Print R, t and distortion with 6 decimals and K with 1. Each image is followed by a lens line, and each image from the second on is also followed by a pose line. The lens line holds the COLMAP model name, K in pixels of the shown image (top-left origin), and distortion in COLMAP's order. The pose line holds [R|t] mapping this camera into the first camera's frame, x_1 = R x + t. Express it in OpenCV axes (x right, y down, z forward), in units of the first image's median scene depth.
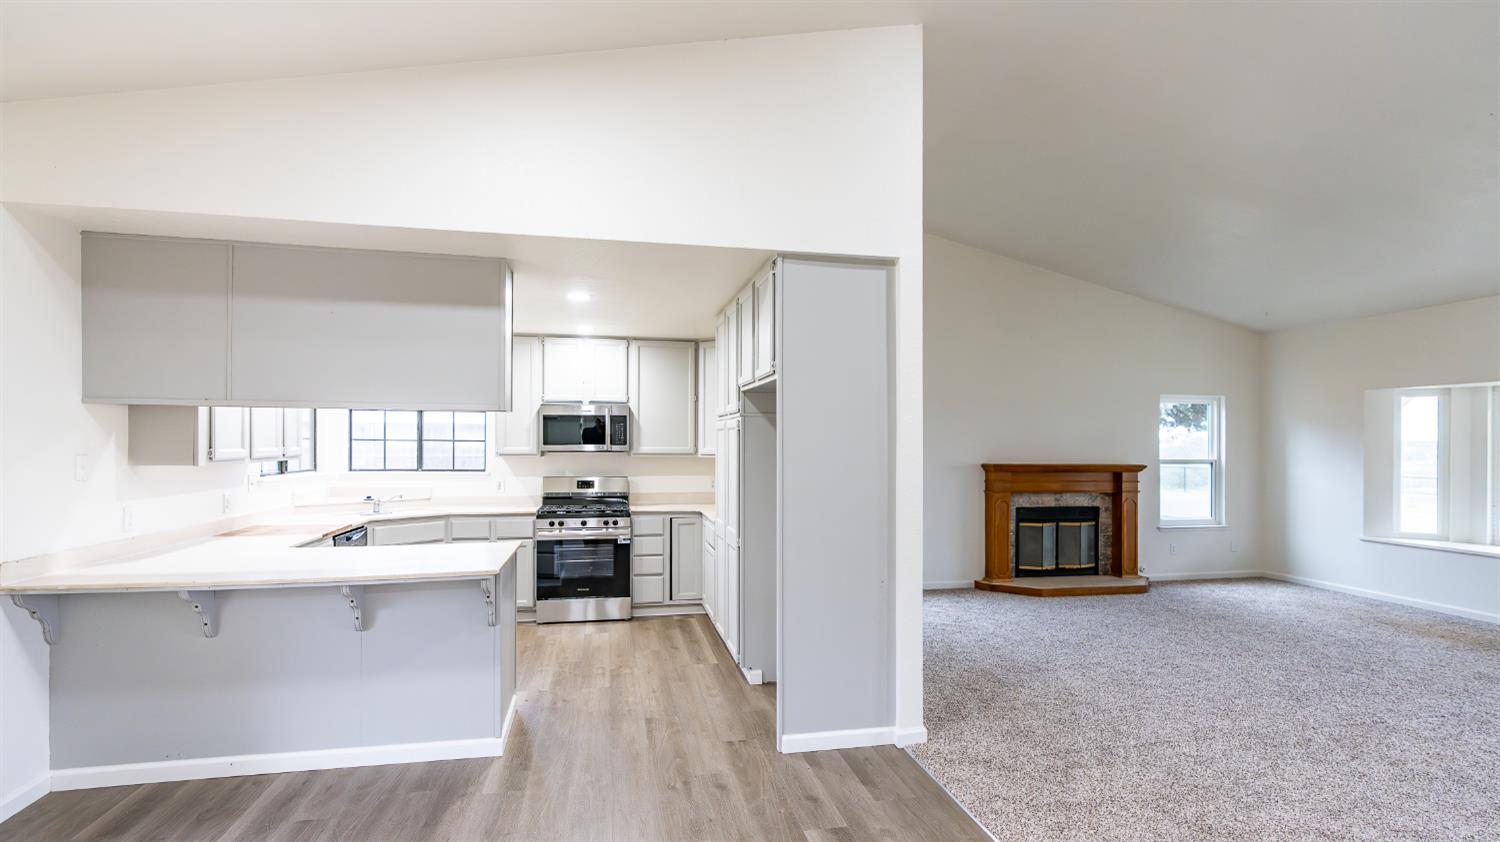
lens RADIAL K [[694.2, 0, 746.9], [0, 694.2, 442.6], [0, 0, 1]] dist [-0.010188, 0.000117]
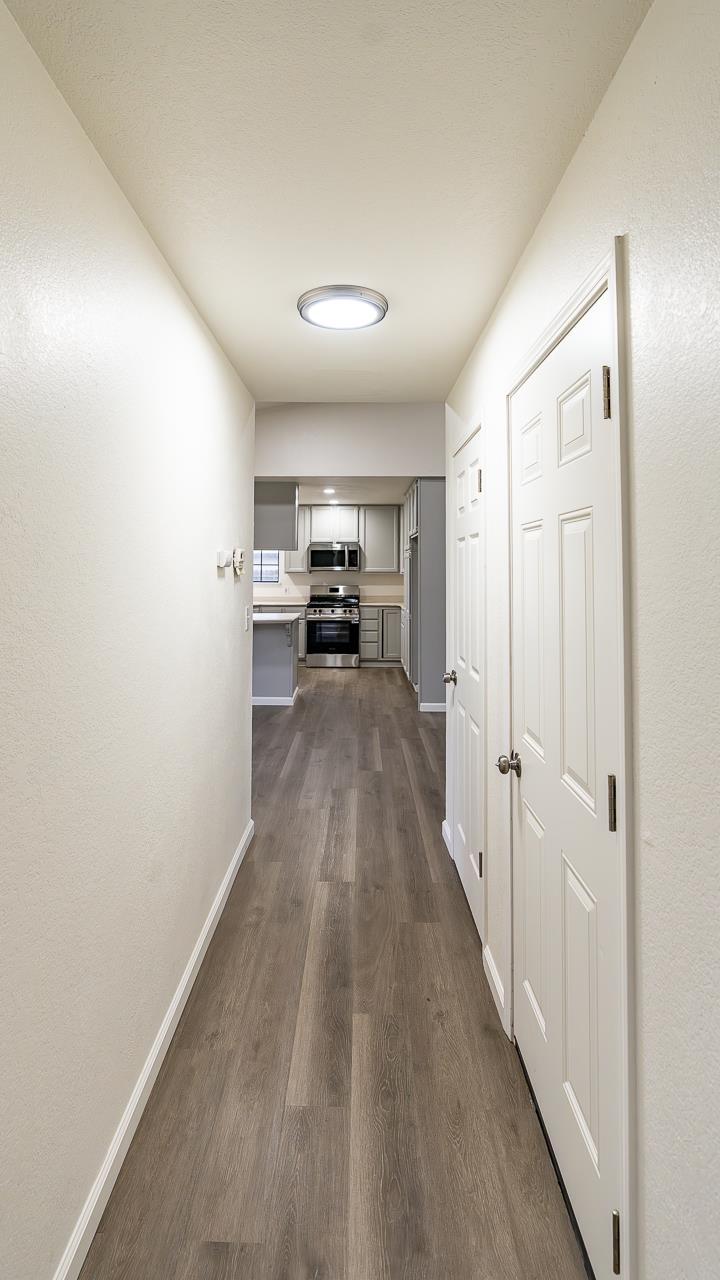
lens RADIAL K [[597.9, 0, 362.2], [0, 597.9, 546.9], [0, 0, 1]] dist [-0.013799, 0.004486]
pose [[0.980487, -0.006234, -0.196486, 0.132649], [-0.001084, 0.999310, -0.037118, 0.008808], [0.196582, 0.036607, 0.979804, -0.463500]]
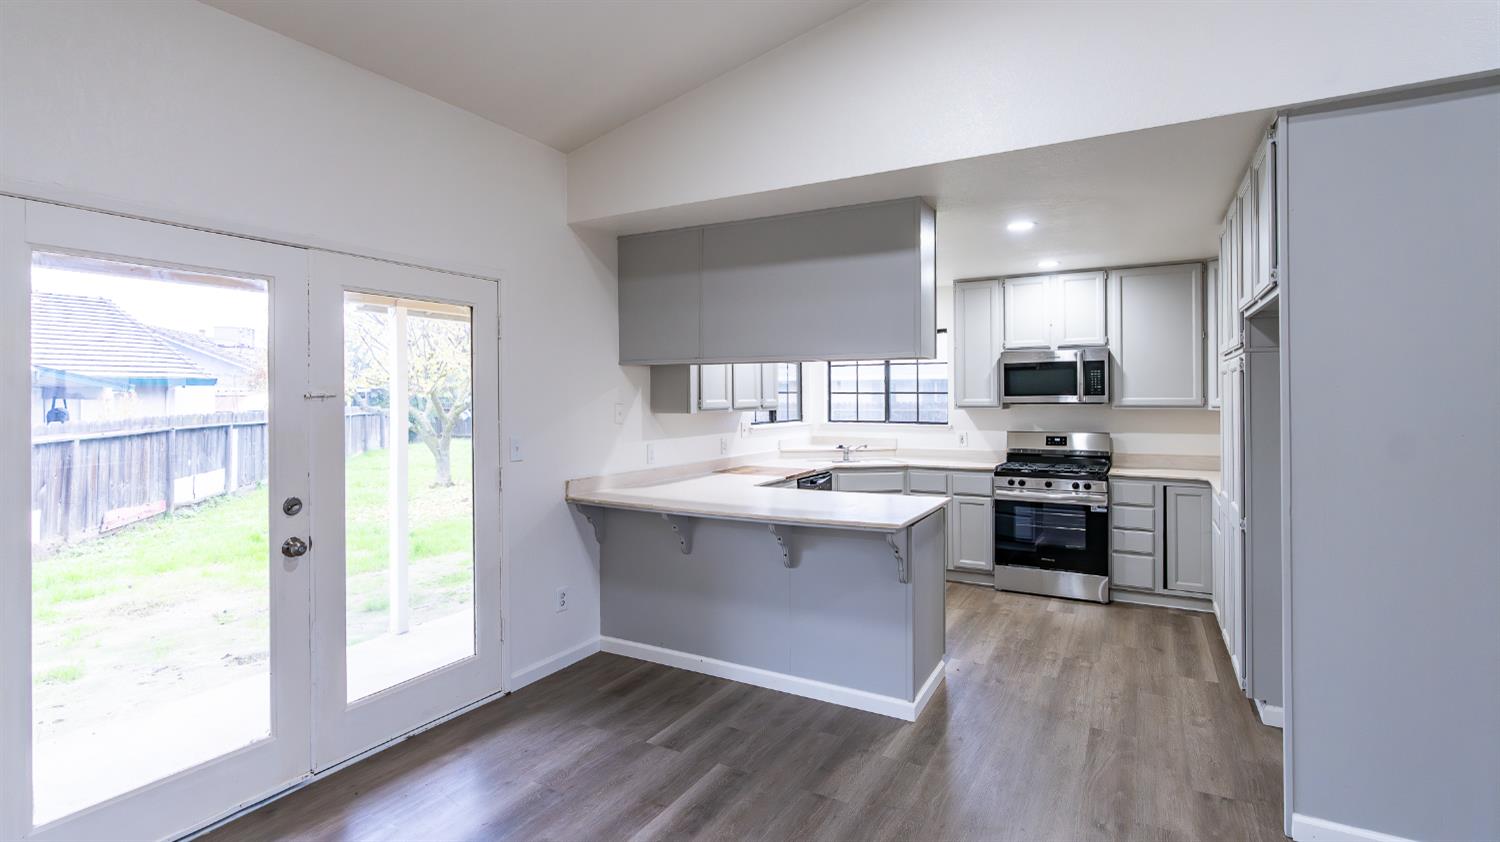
lens RADIAL K [[700.6, 0, 733.9], [0, 700.6, 397.1], [0, 0, 1]] dist [-0.013799, 0.004486]
pose [[0.746519, -0.008122, -0.665315, 0.055652], [0.007068, 0.999966, -0.004277, 0.006090], [0.665327, -0.001510, 0.746551, 0.068536]]
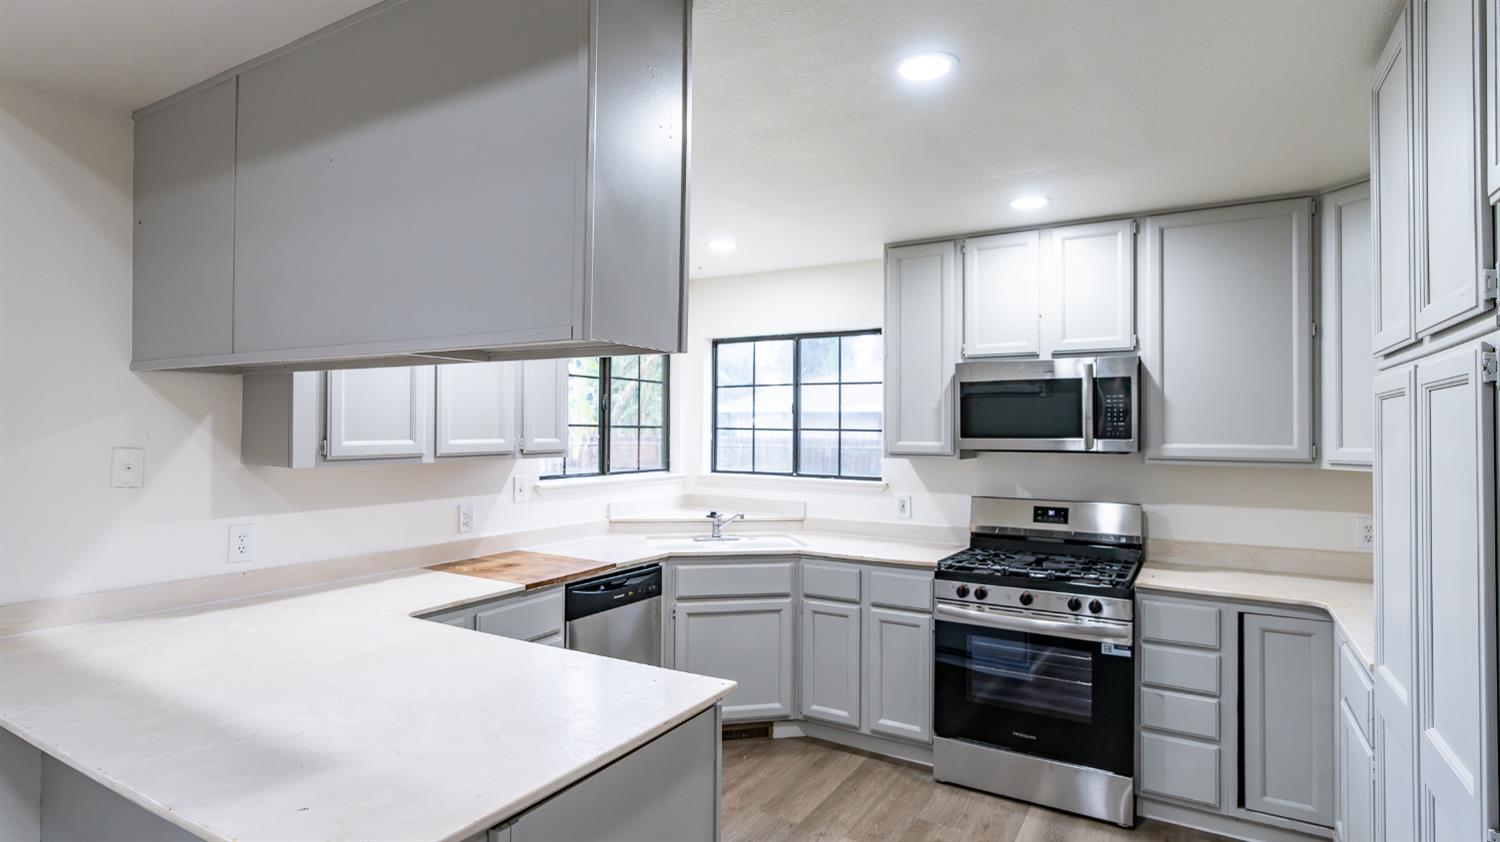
lens RADIAL K [[756.5, 0, 745.3], [0, 756.5, 419.1], [0, 0, 1]] dist [-0.005655, -0.000340]
pose [[0.735834, -0.008801, -0.677105, -0.018887], [-0.004601, 0.999827, -0.017996, 0.000198], [0.677146, 0.016358, 0.735666, 0.453160]]
